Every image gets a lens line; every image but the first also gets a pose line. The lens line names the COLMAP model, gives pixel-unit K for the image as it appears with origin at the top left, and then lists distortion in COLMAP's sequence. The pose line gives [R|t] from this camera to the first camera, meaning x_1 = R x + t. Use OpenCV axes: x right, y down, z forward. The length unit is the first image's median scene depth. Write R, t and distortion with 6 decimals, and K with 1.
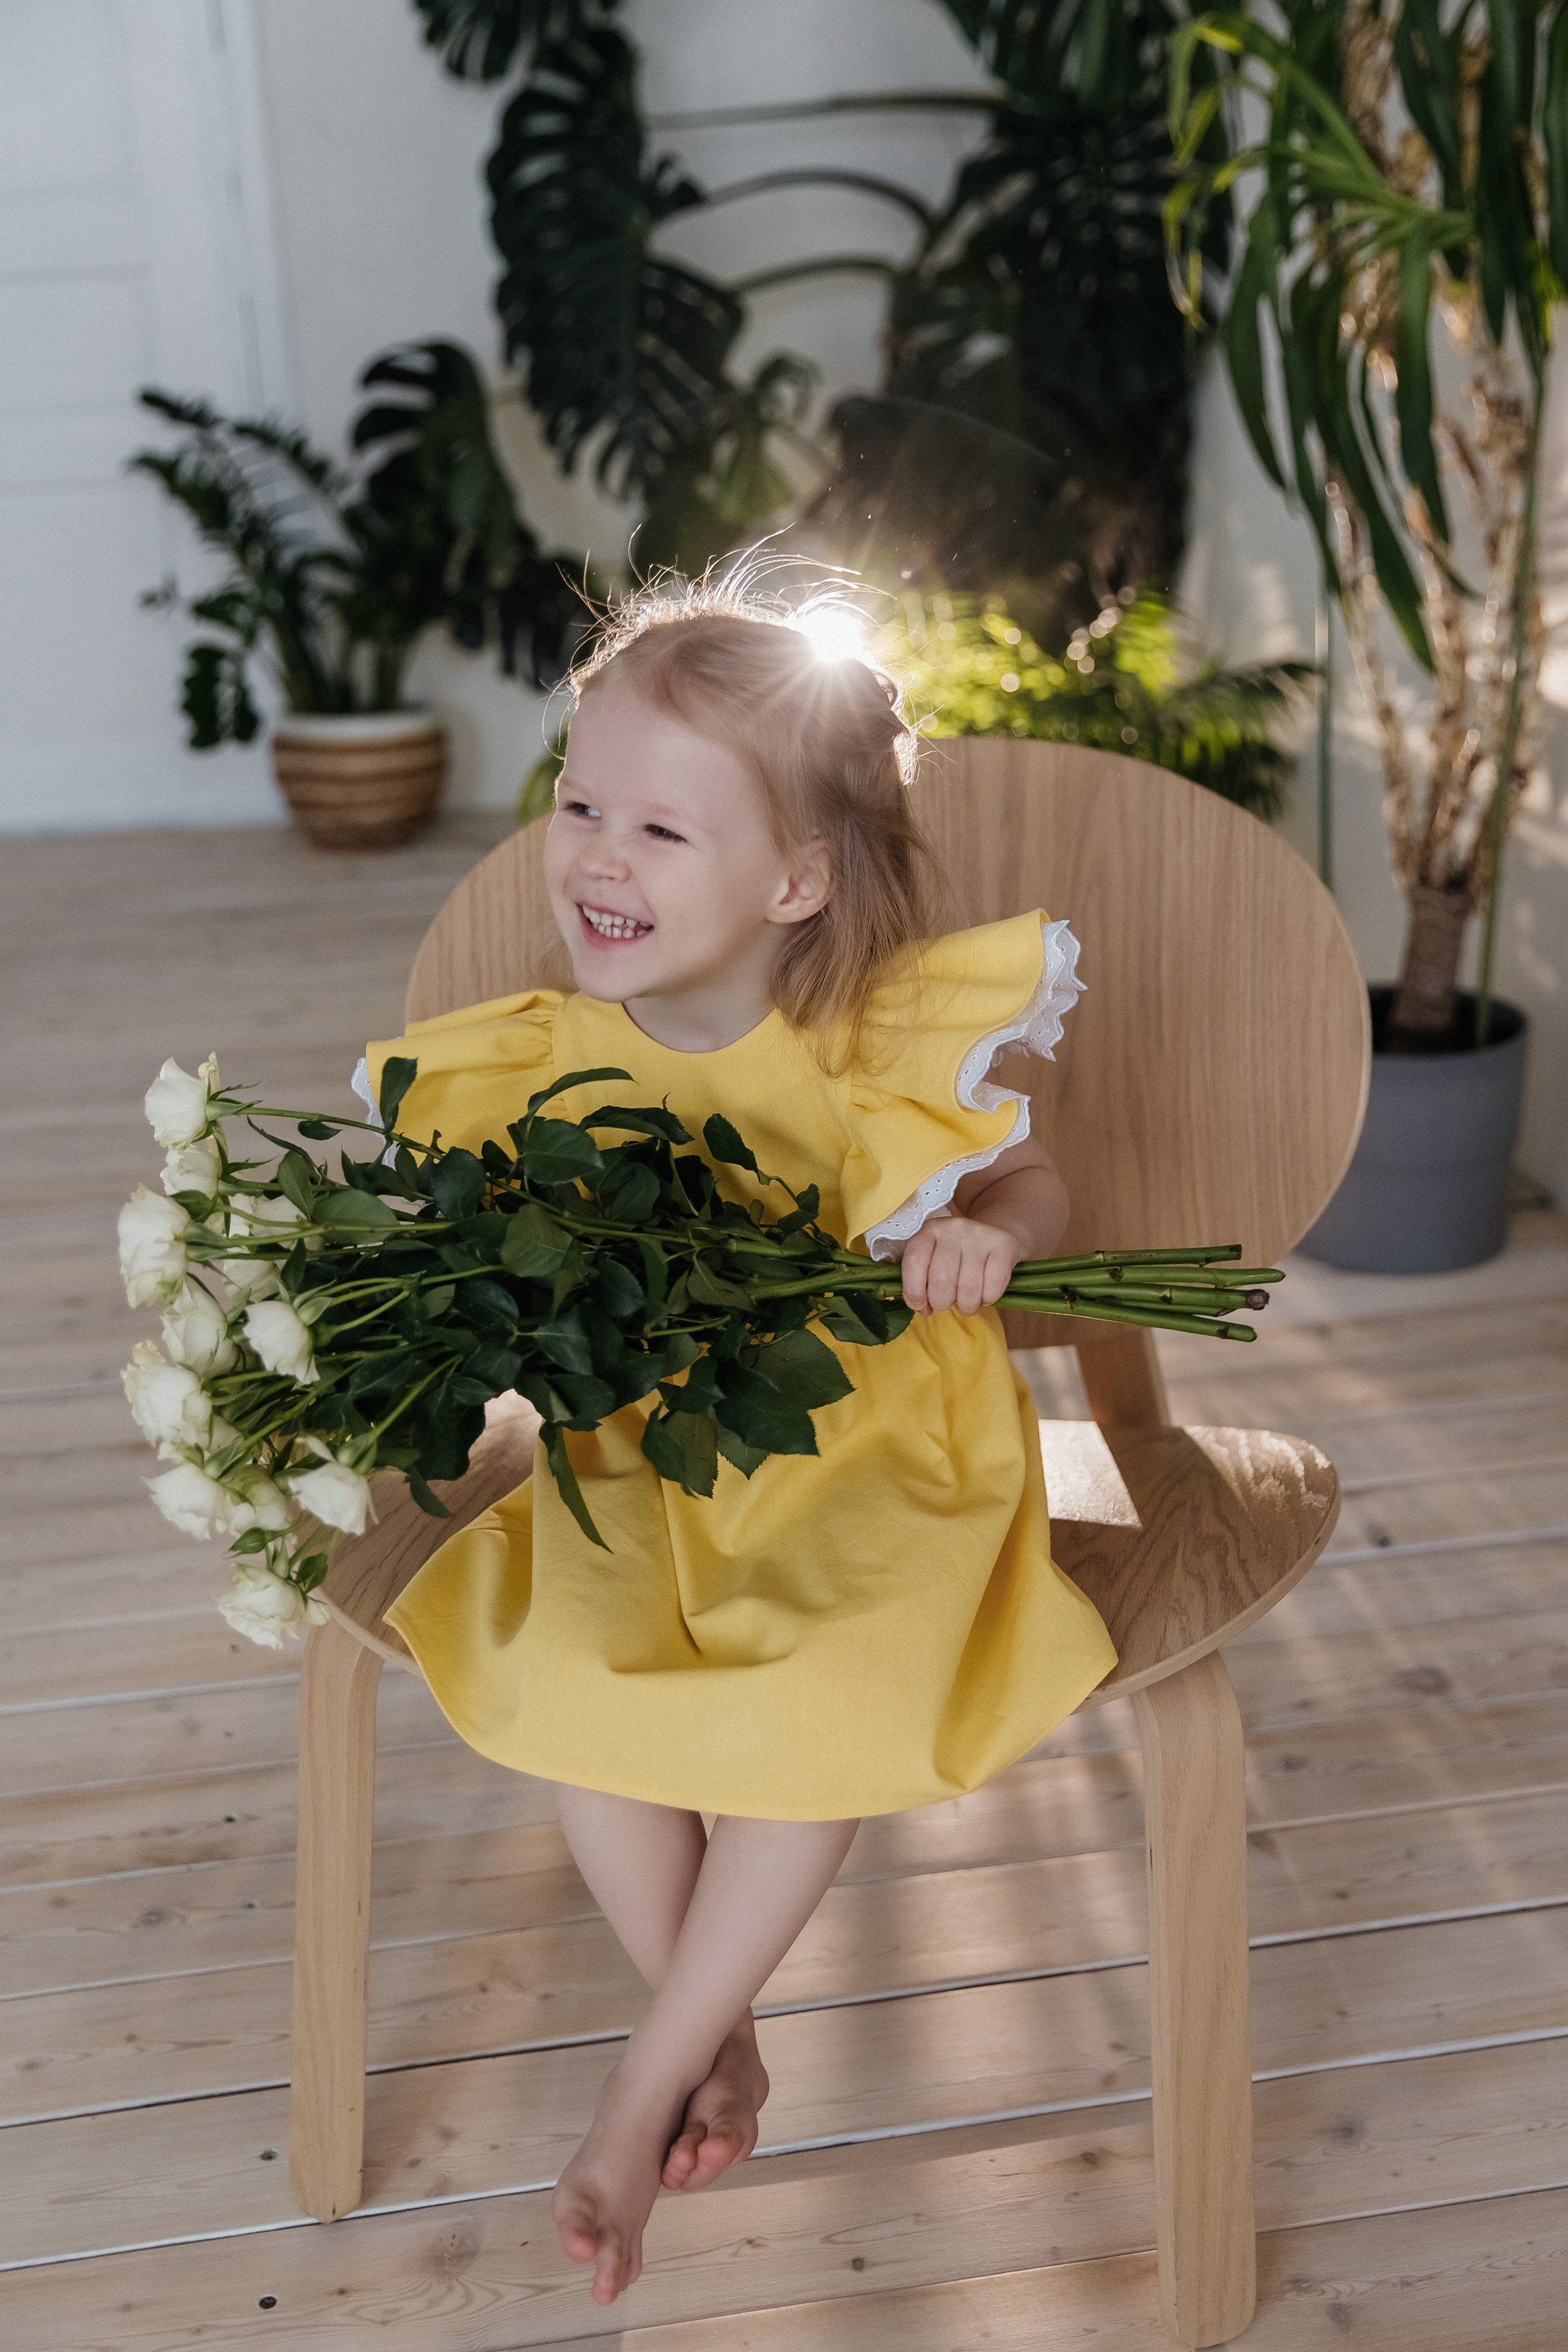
lens RADIAL K [[2595.7, 0, 784.0], [0, 2595.7, 1176.0], [0, 0, 1]] dist [-0.006061, 0.029761]
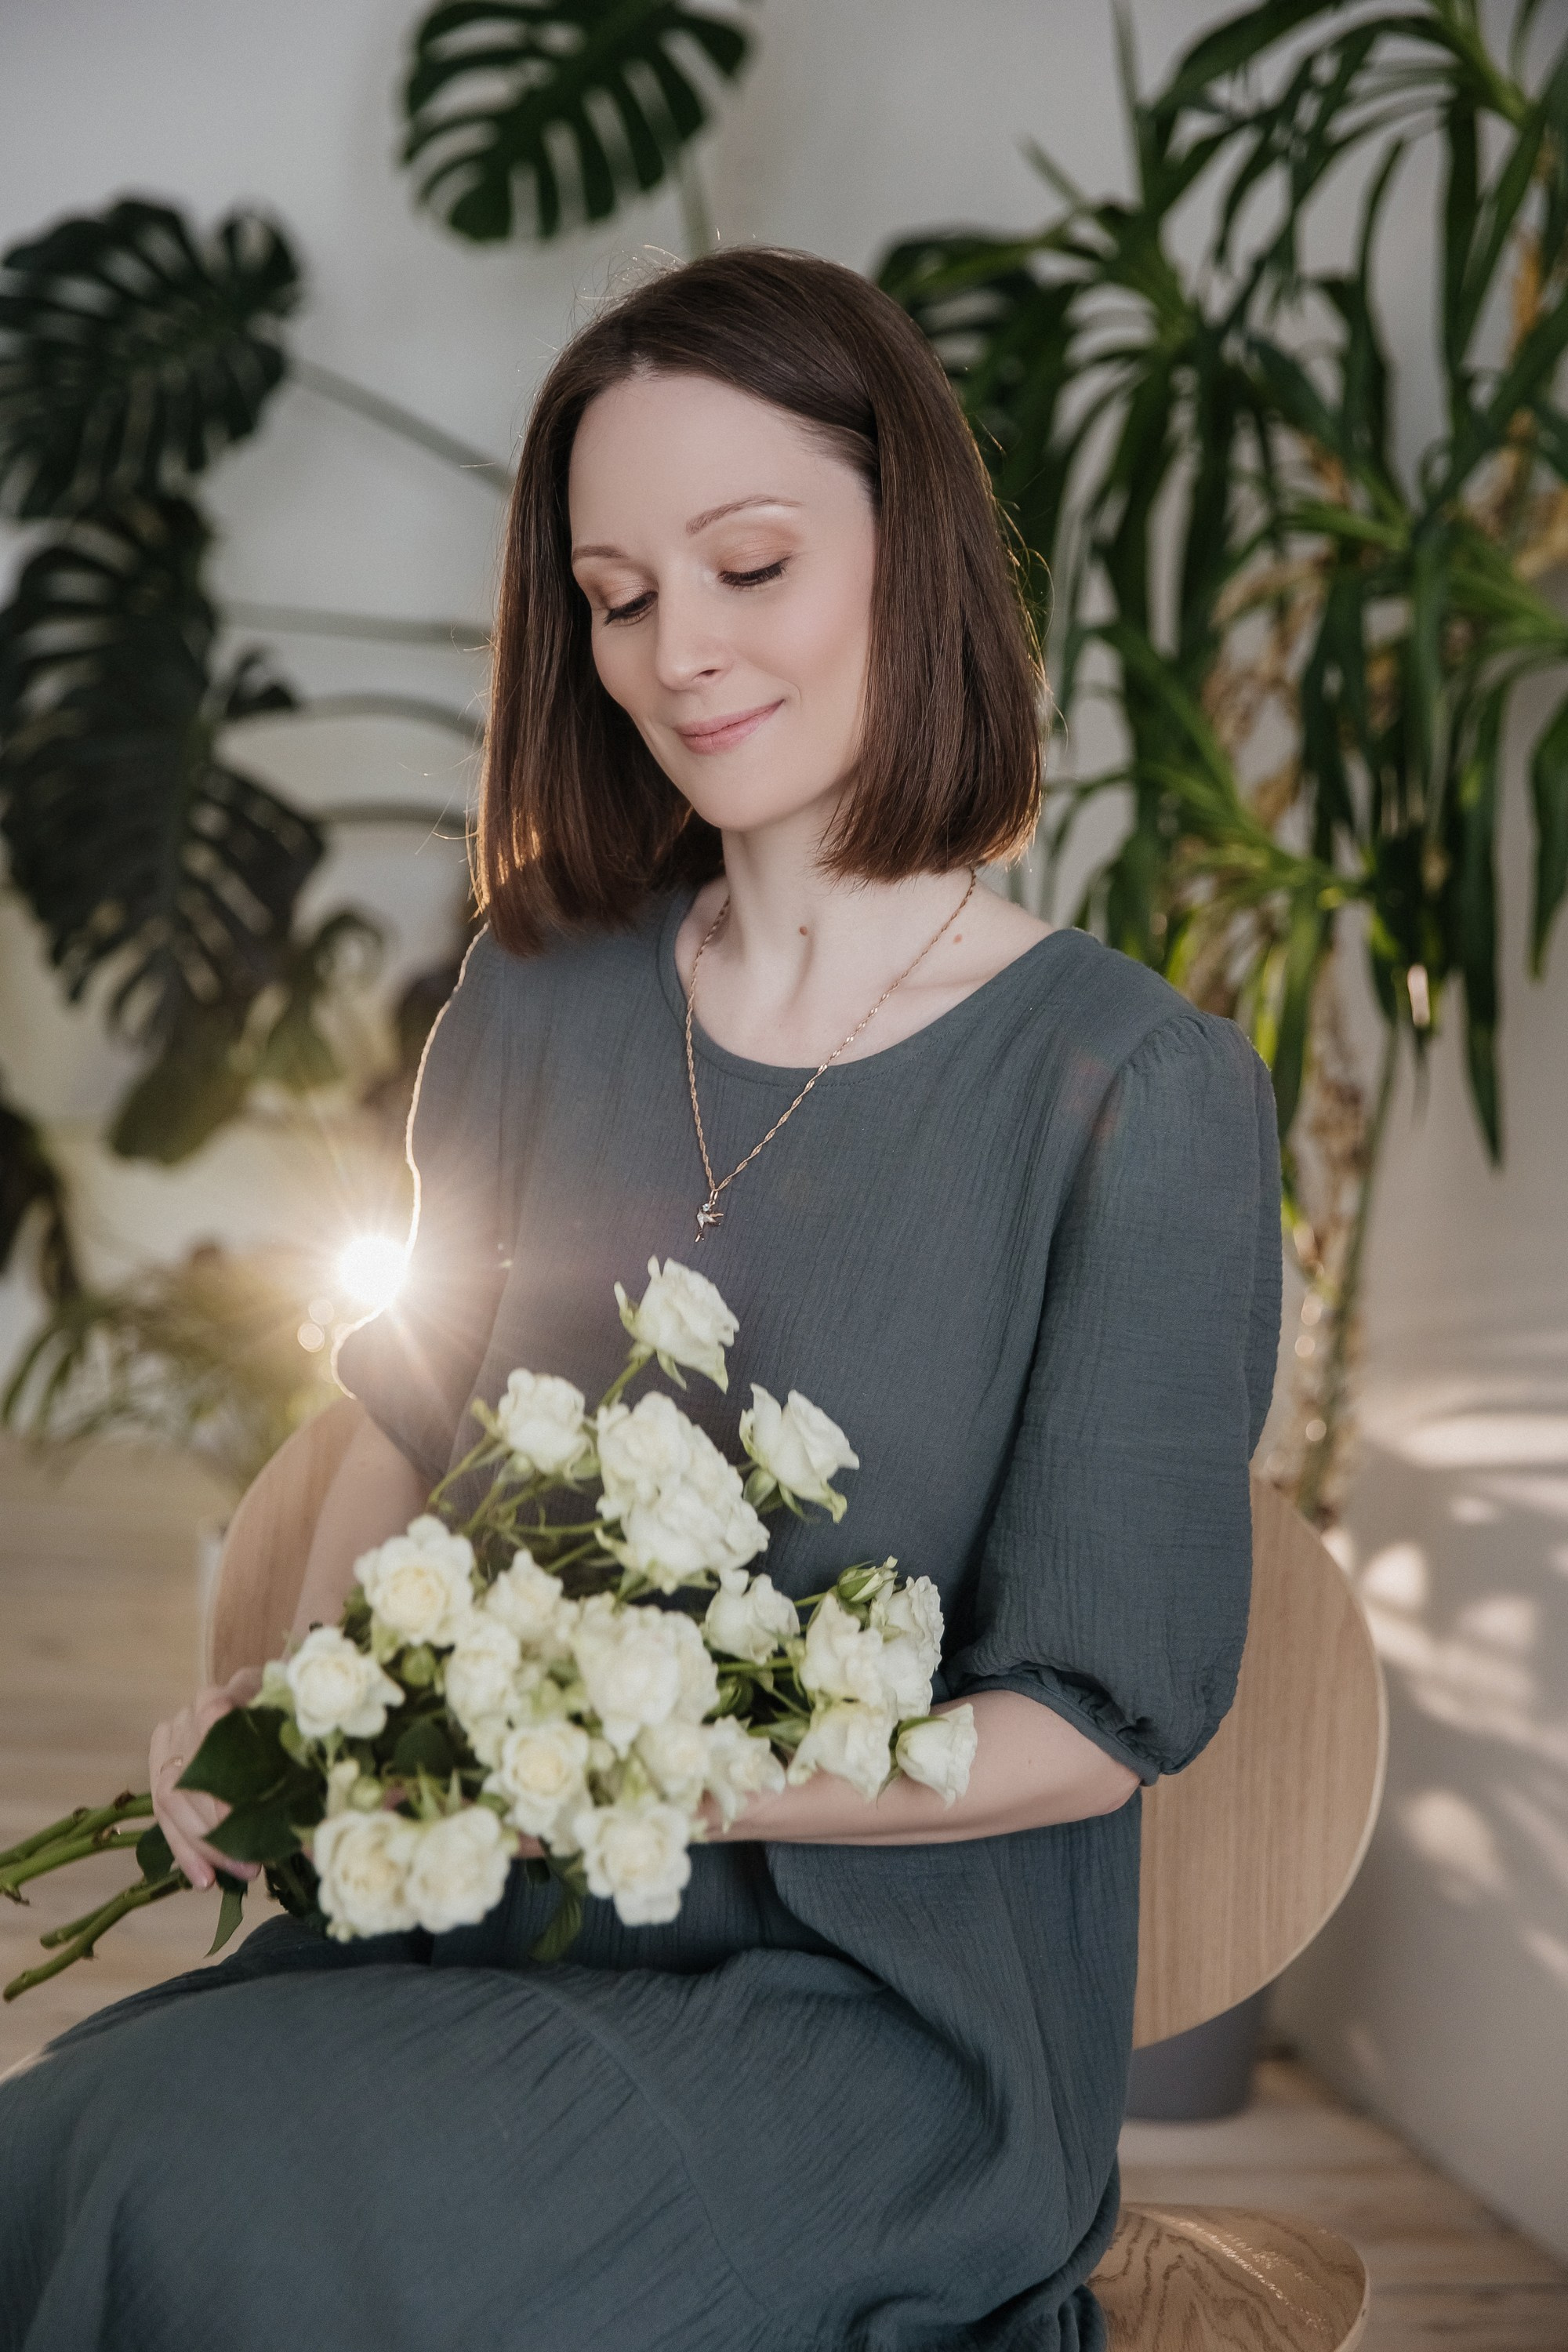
lens RADIAL K [[3572.4, 0, 784.0], [0, 3572.4, 1176.0], [0, 0, 1]] dist [-0.024722, -0.036450]
pose [[0.961827, 0.153978, 0.226229, -0.116754], [-0.091671, 0.960211, -0.263803, 0.043793], [-0.257848, 0.232994, 0.937672, -0.048180]]
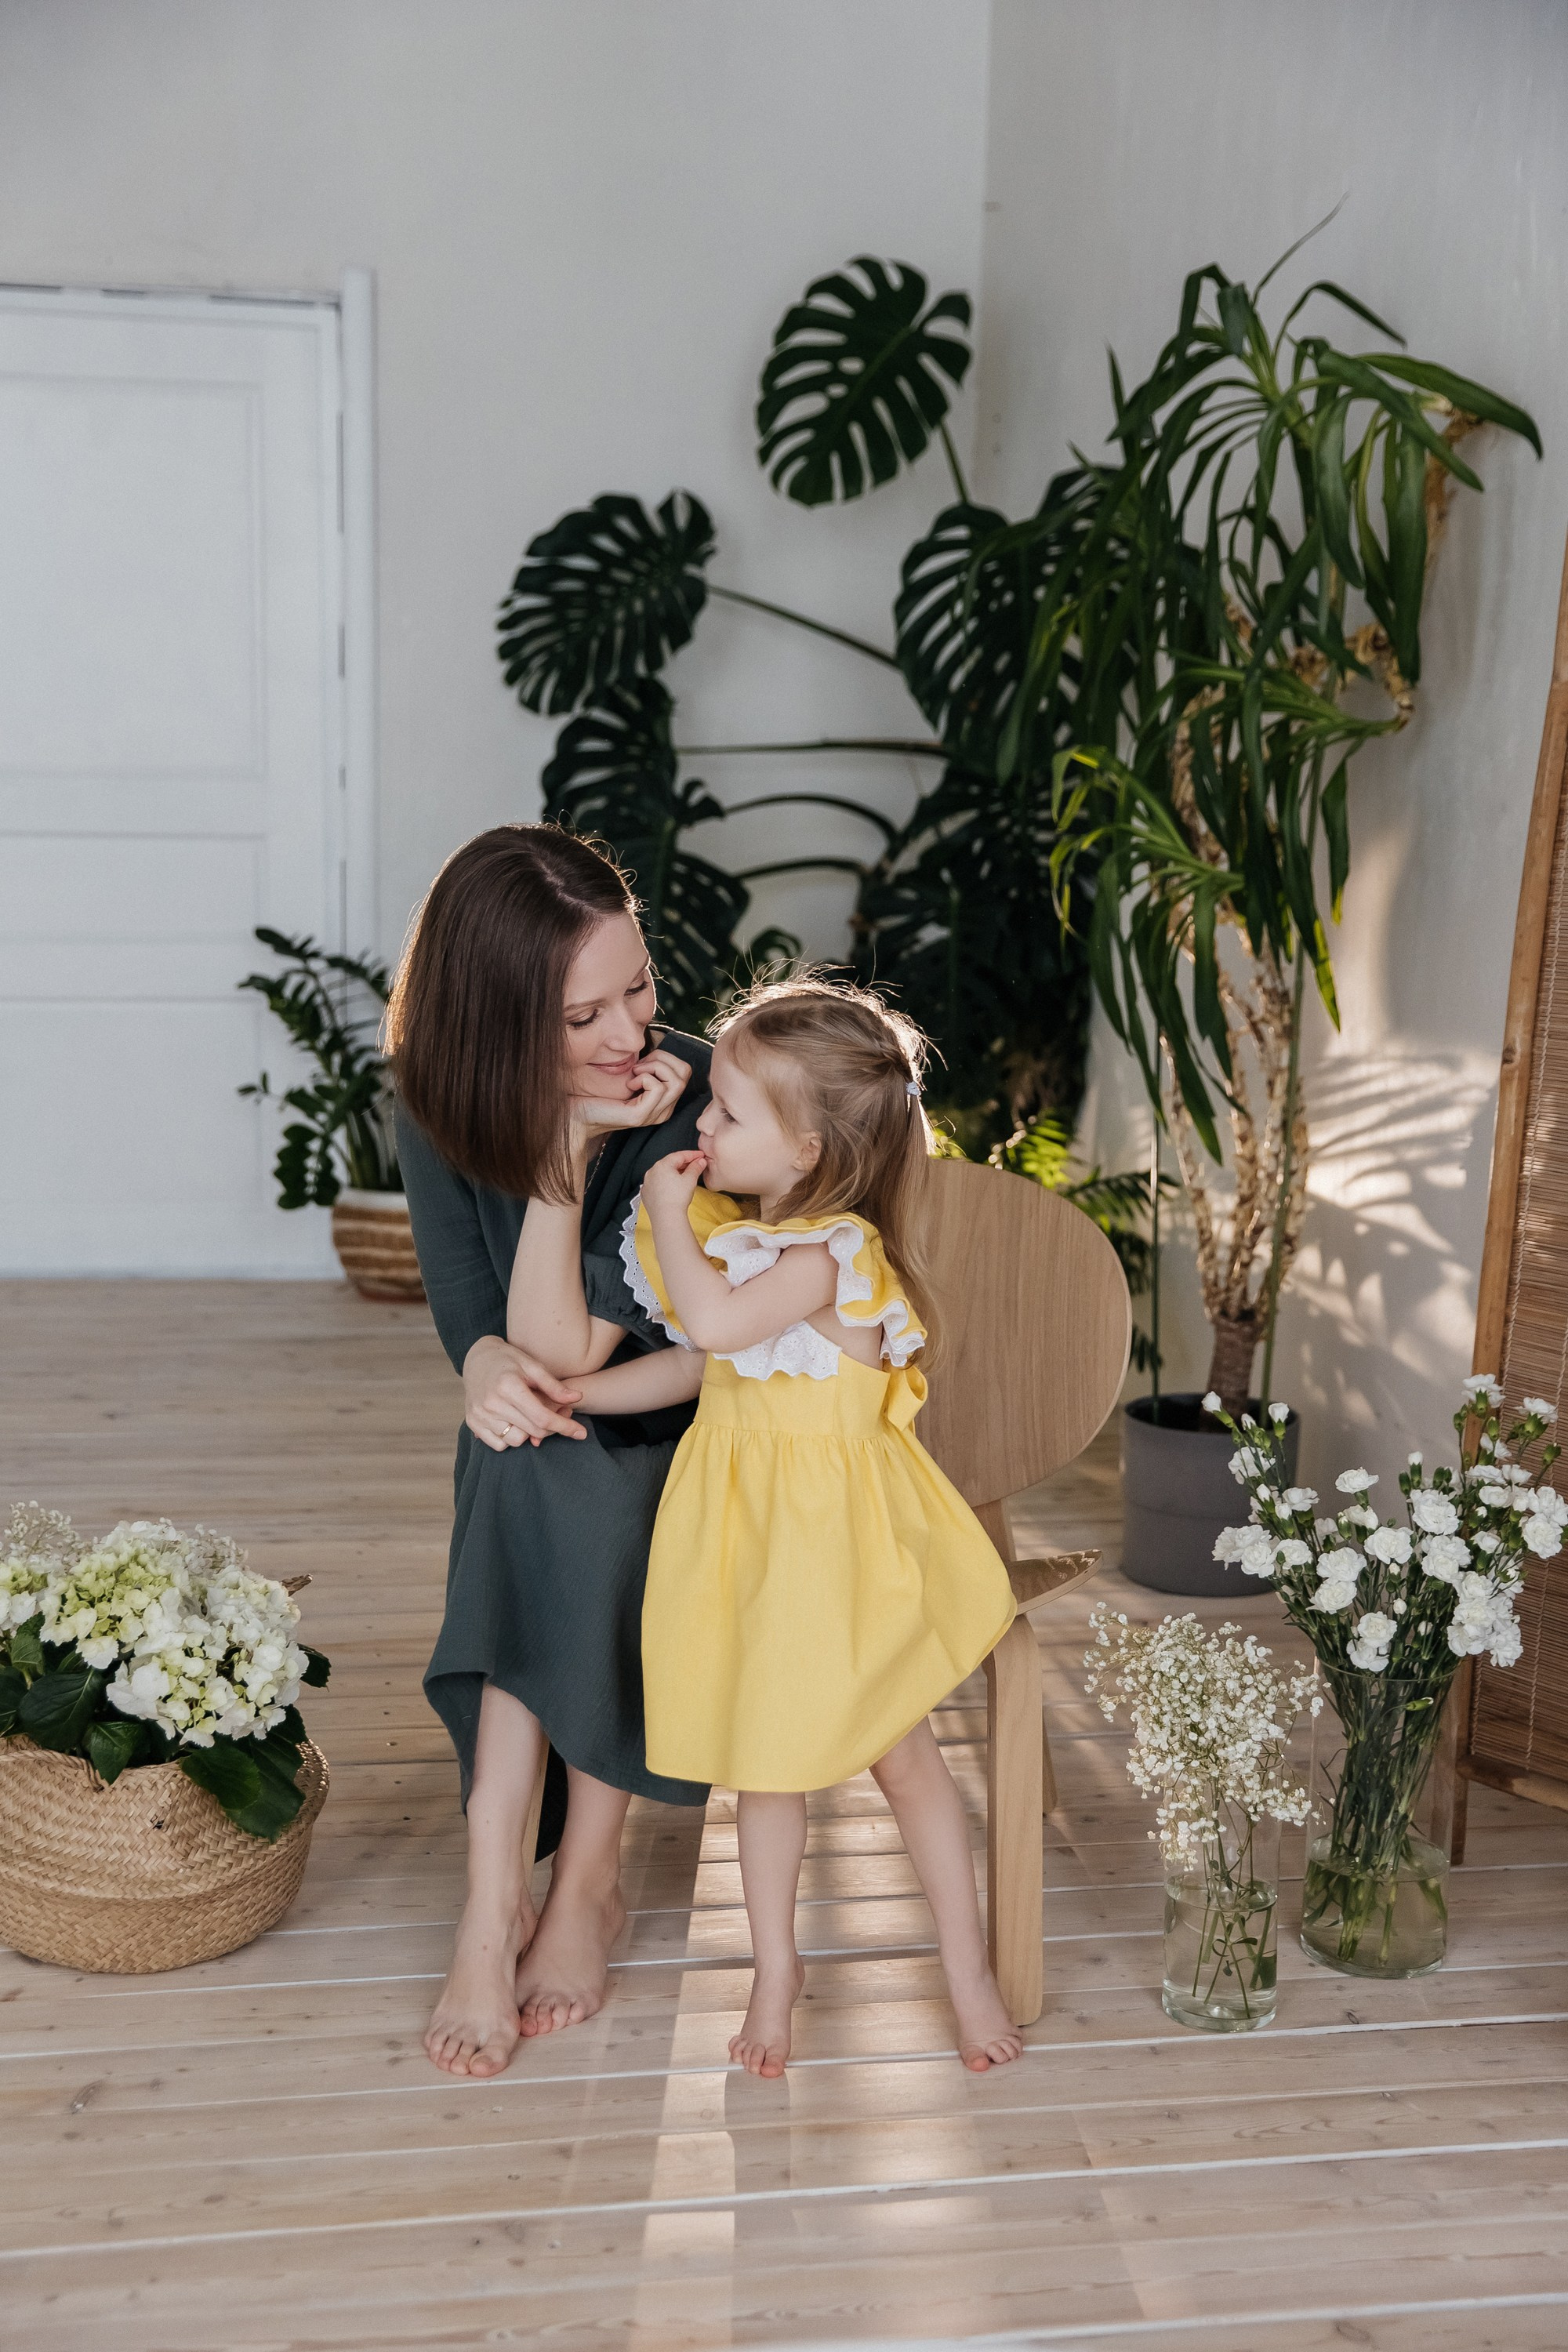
lens RADIAL K [[3021.5, 0, 784.0], [0, 3021.5, 1176.0], [0, 0, 1]] dist [-0.115861, 0.005413]
pose [[0.997938, 0.057673, 0.028167, -0.032590], [-0.049998, 0.973702, -0.222272, 0.138435], [-0.040245, 0.220405, 0.974578, -0.444151]]
